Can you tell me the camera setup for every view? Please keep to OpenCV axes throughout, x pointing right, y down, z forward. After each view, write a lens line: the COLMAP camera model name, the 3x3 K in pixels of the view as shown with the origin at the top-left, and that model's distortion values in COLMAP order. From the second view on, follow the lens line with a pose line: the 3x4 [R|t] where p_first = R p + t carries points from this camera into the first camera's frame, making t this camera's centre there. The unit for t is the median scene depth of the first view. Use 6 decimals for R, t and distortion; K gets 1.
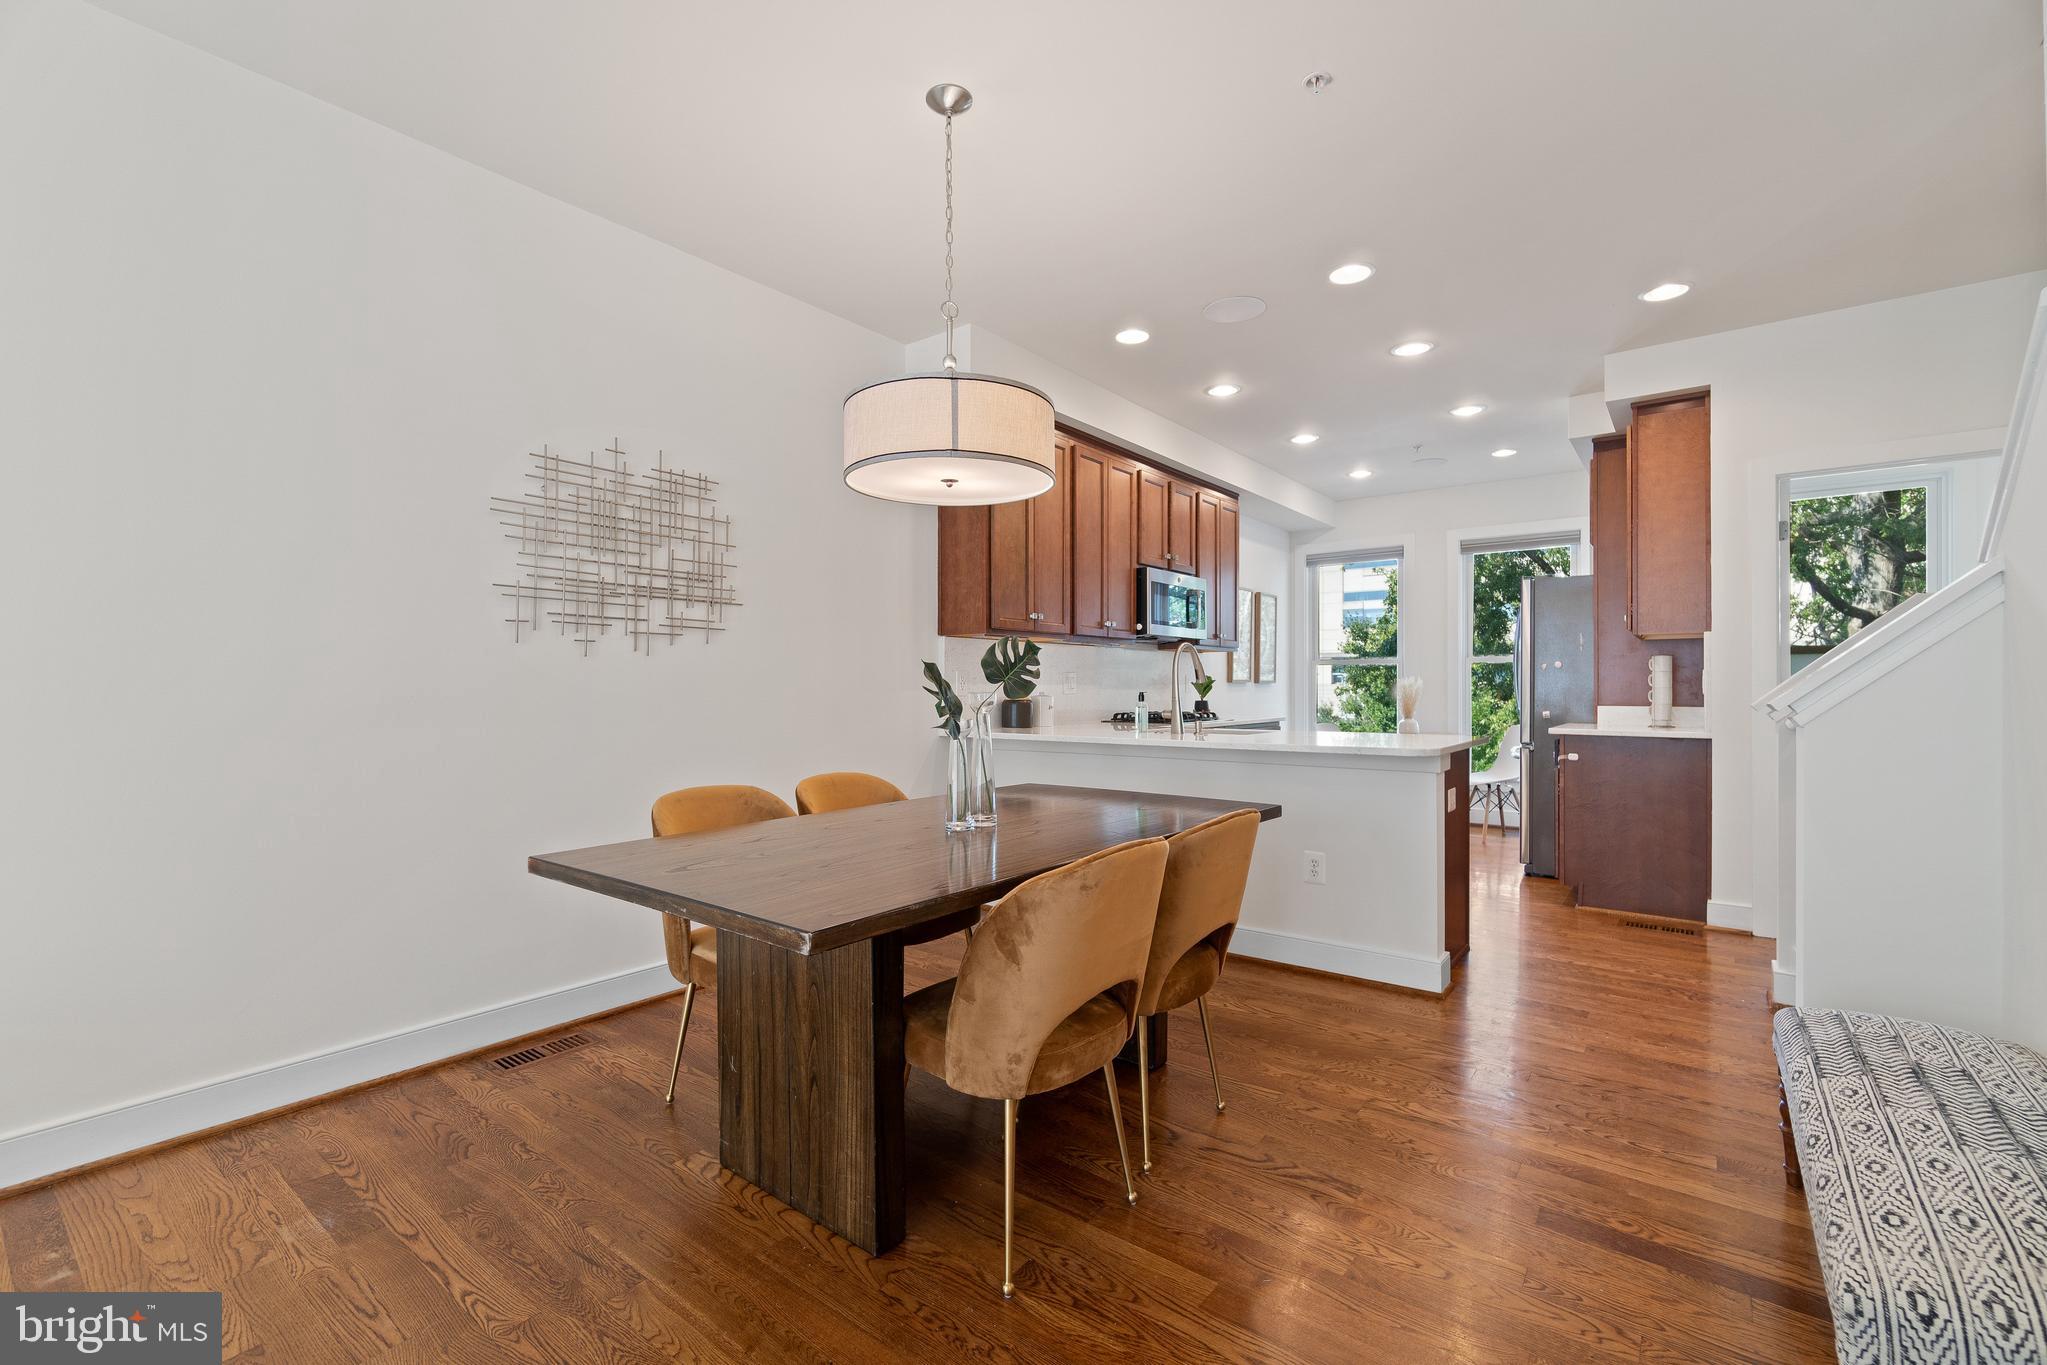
lens RADIAL K [[884.9, 0, 1029.4], [0, 884.9, 694.7], [0, 0, 1]] dist [-0.003525, 0.000123]
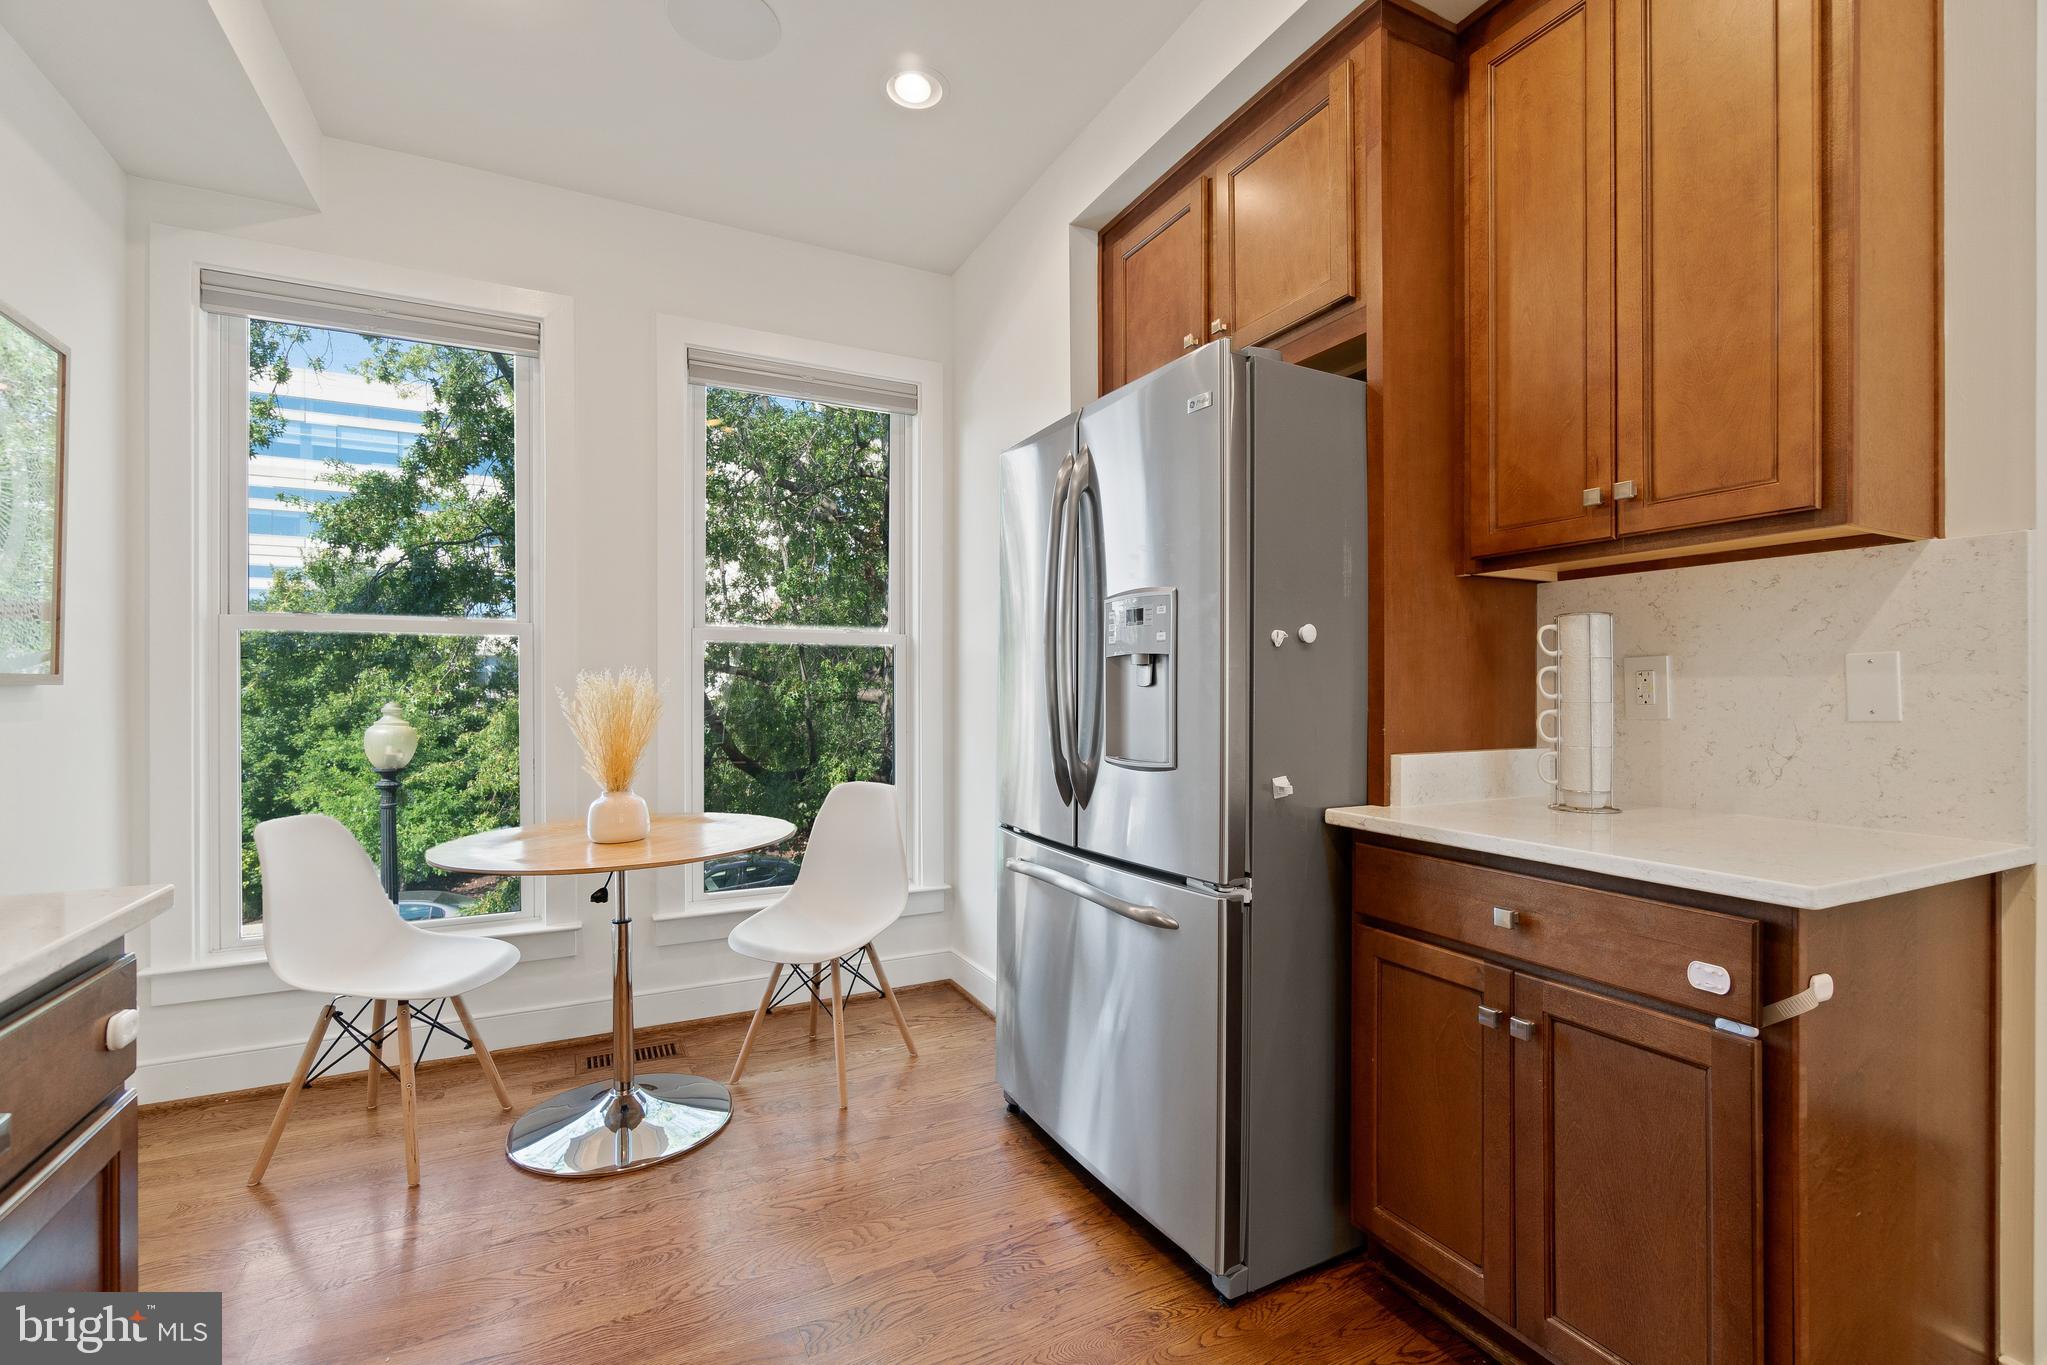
lens RADIAL K [[878.2, 0, 1027.0], [0, 878.2, 683.9], [0, 0, 1]] dist [-0.008473, 0.004860]
pose [[0.448860, -0.013972, 0.893493, 0.291448], [0.009864, 0.999894, 0.010680, -0.021883], [-0.893548, 0.004020, 0.448950, 1.055089]]
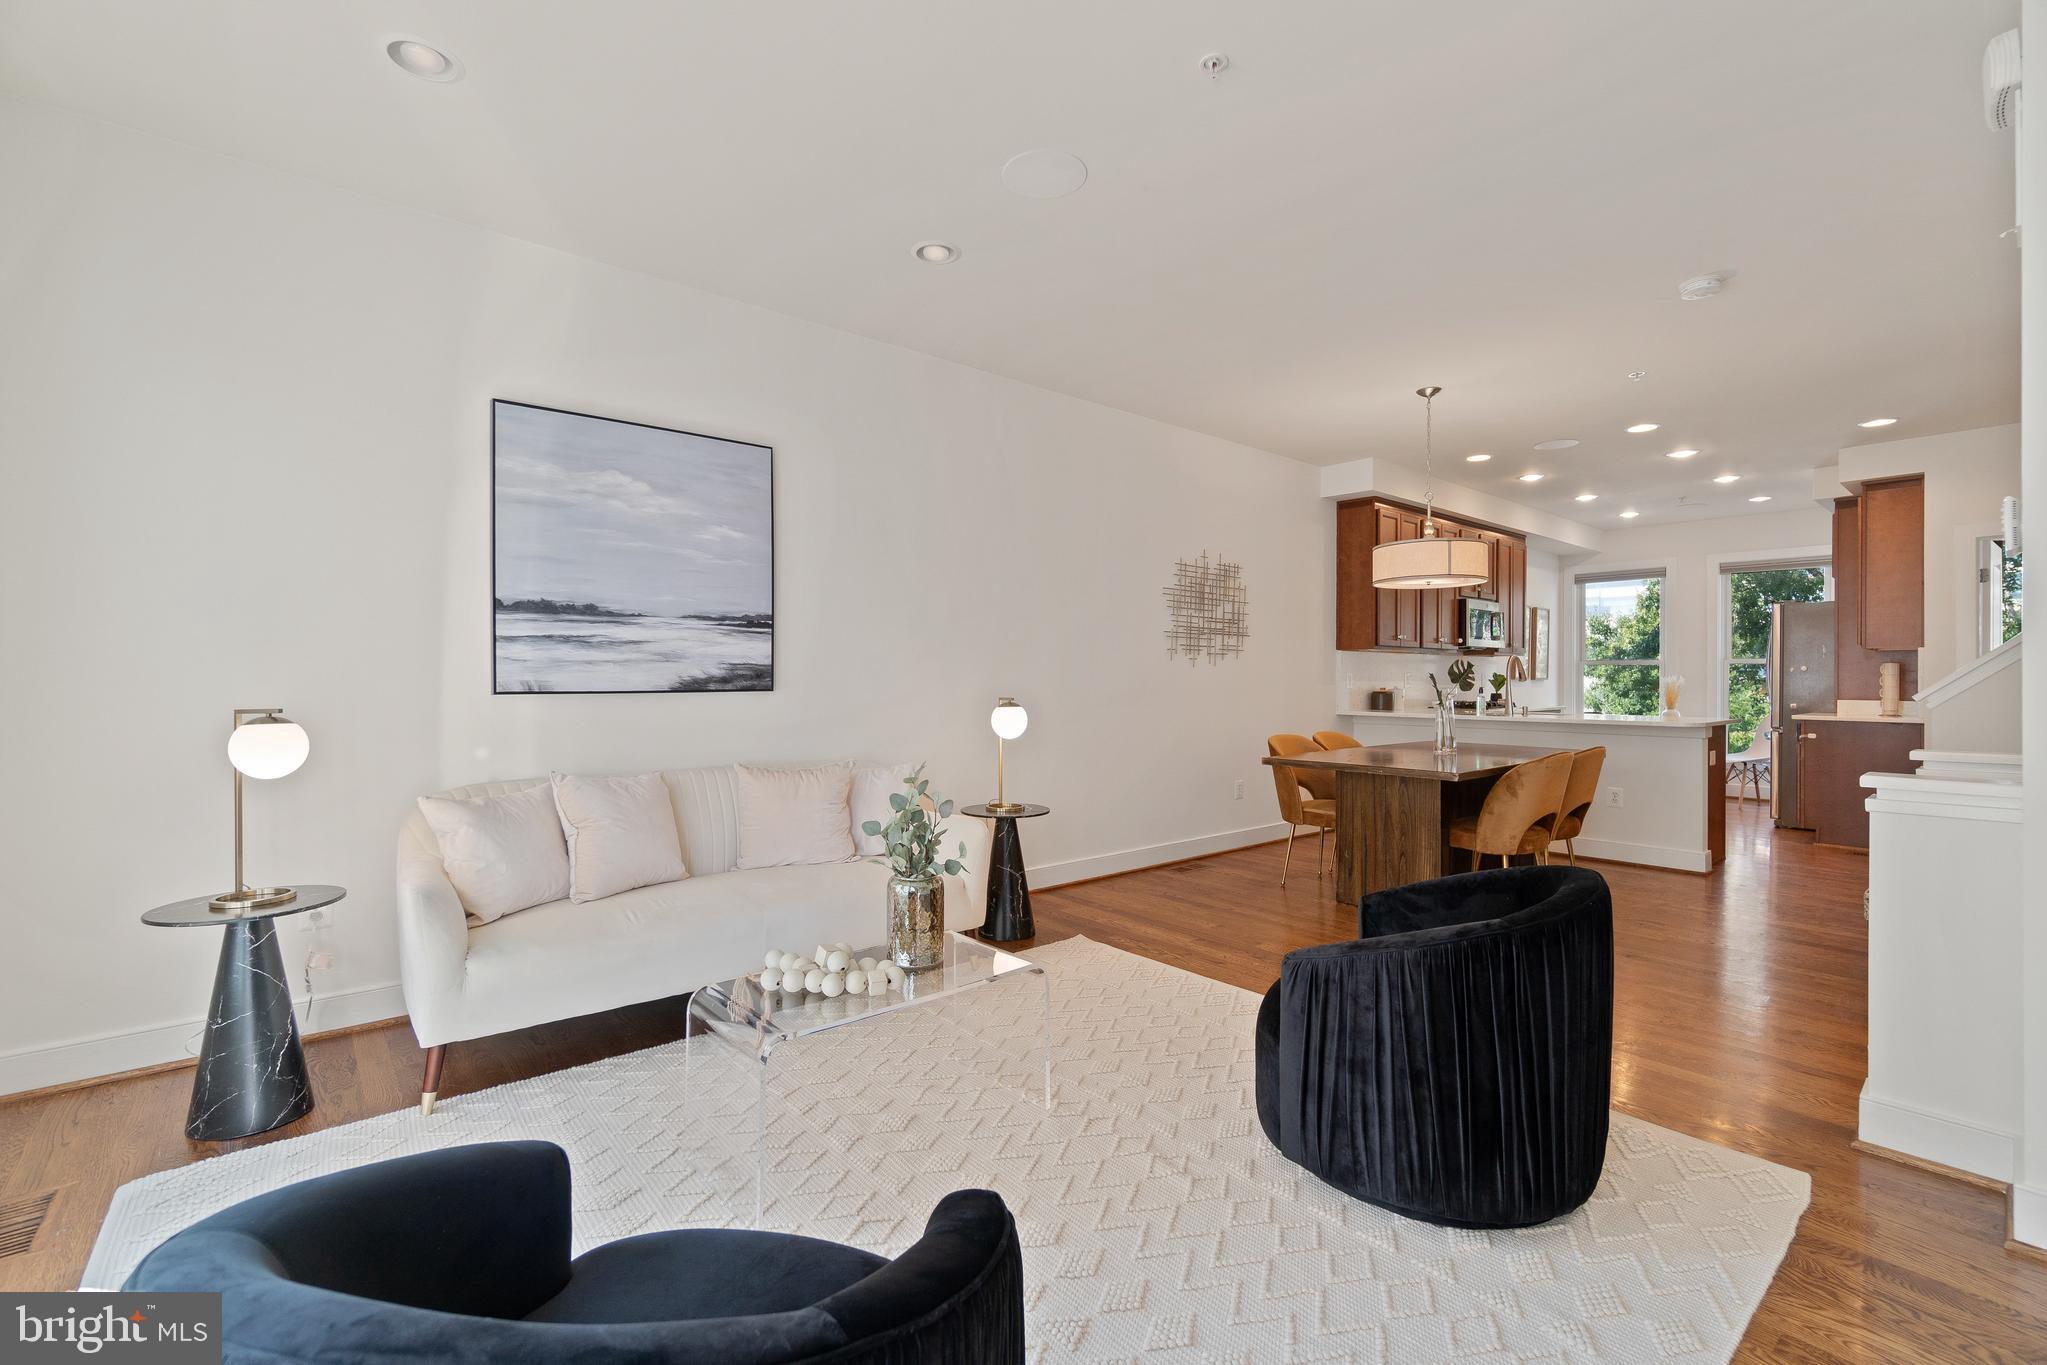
lens RADIAL K [[878.2, 0, 1027.0], [0, 878.2, 683.9], [0, 0, 1]] dist [-0.008473, 0.004860]
pose [[0.977007, 0.006356, -0.213111, -0.289350], [-0.006778, 0.999976, -0.001250, -0.001304], [0.213098, 0.002666, 0.977027, -0.590071]]
